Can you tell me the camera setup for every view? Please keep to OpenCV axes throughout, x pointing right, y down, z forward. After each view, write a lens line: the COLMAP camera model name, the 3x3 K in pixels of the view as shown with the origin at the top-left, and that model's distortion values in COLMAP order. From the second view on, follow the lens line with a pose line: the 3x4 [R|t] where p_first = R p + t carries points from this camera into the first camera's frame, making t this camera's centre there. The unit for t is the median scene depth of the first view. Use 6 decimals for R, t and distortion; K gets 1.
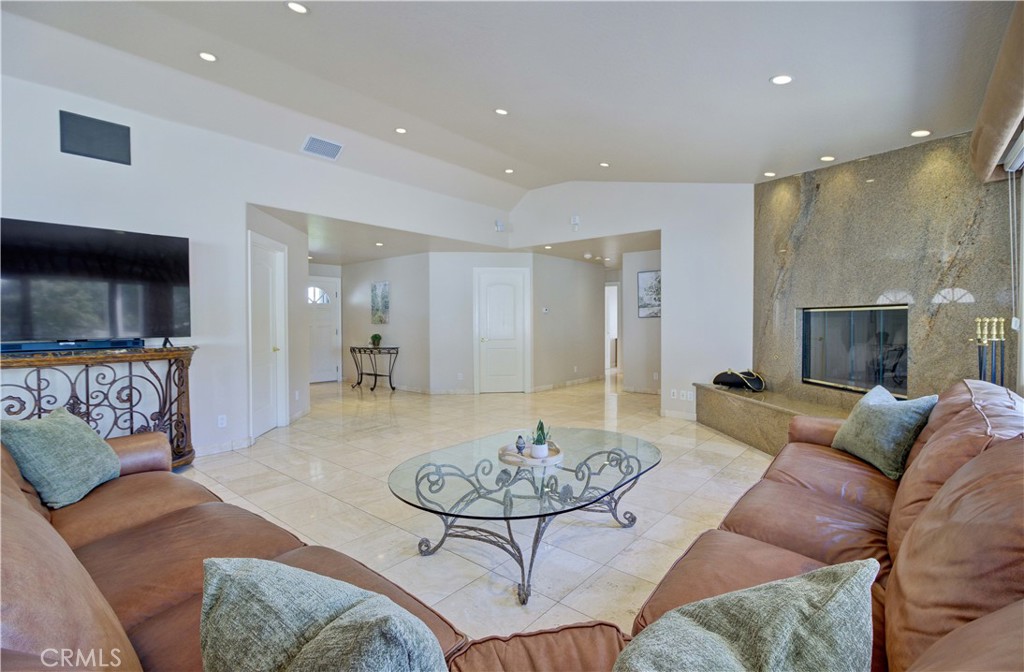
lens RADIAL K [[470.8, 0, 517.8], [0, 470.8, 329.2], [0, 0, 1]] dist [0.006699, 0.003481]
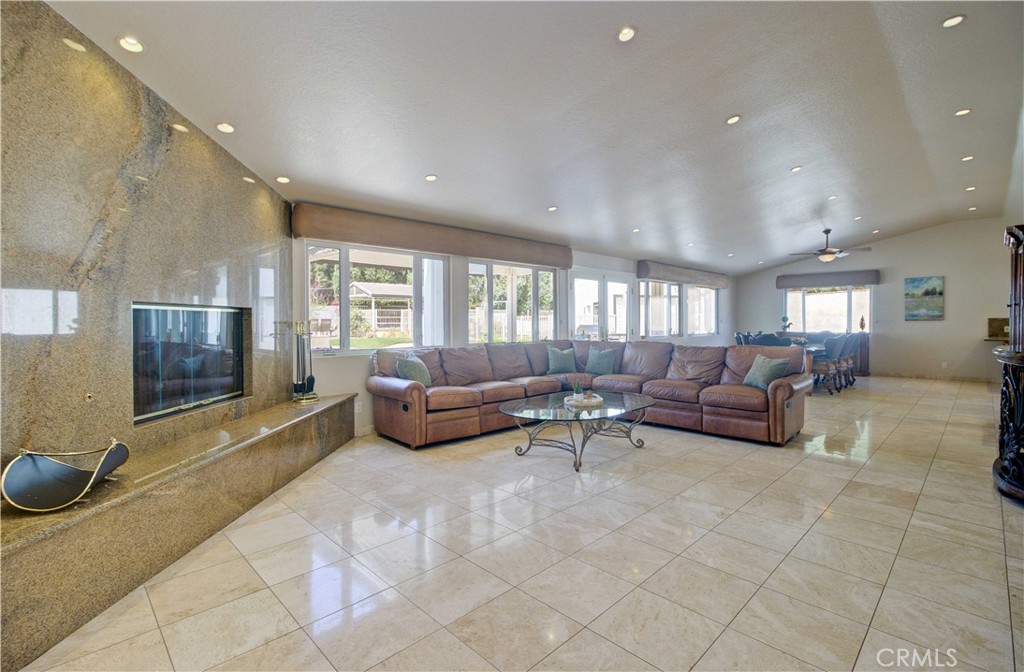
lens RADIAL K [[470.8, 0, 514.5], [0, 470.8, 326.2], [0, 0, 1]] dist [0.006699, 0.003481]
pose [[-0.995633, 0.001719, 0.093339, 0.061566], [0.004785, 0.999456, 0.032639, -0.030940], [-0.093232, 0.032943, -0.995099, 1.485654]]
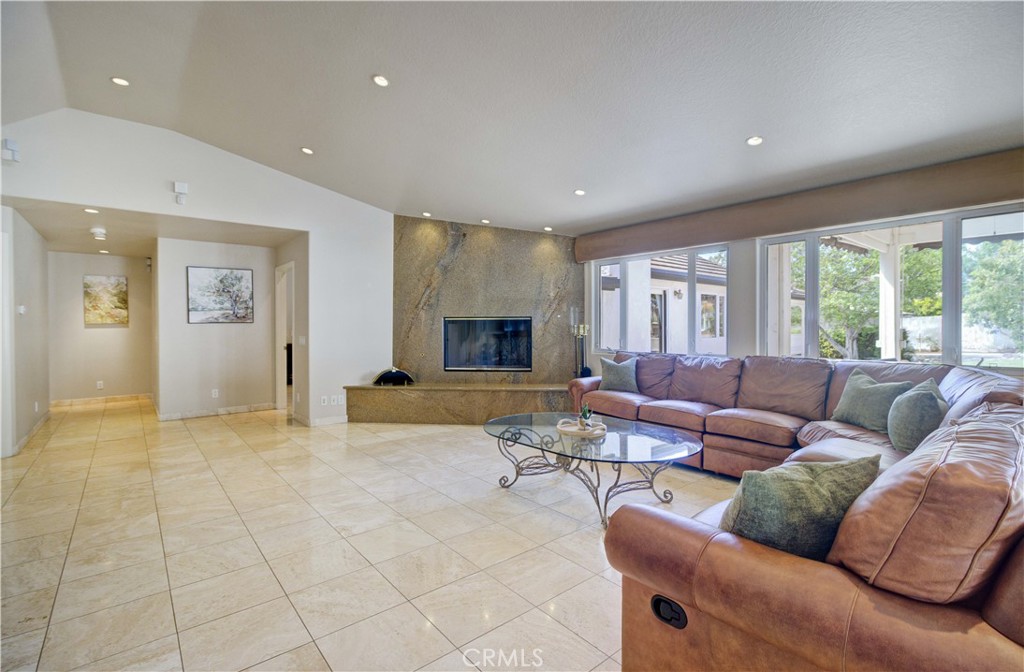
lens RADIAL K [[470.8, 0, 517.4], [0, 470.8, 331.5], [0, 0, 1]] dist [0.006699, 0.003481]
pose [[0.187134, -0.009621, 0.982287, -0.694335], [0.021846, 0.999746, 0.005630, -0.006030], [-0.982091, 0.020405, 0.187297, 0.513170]]
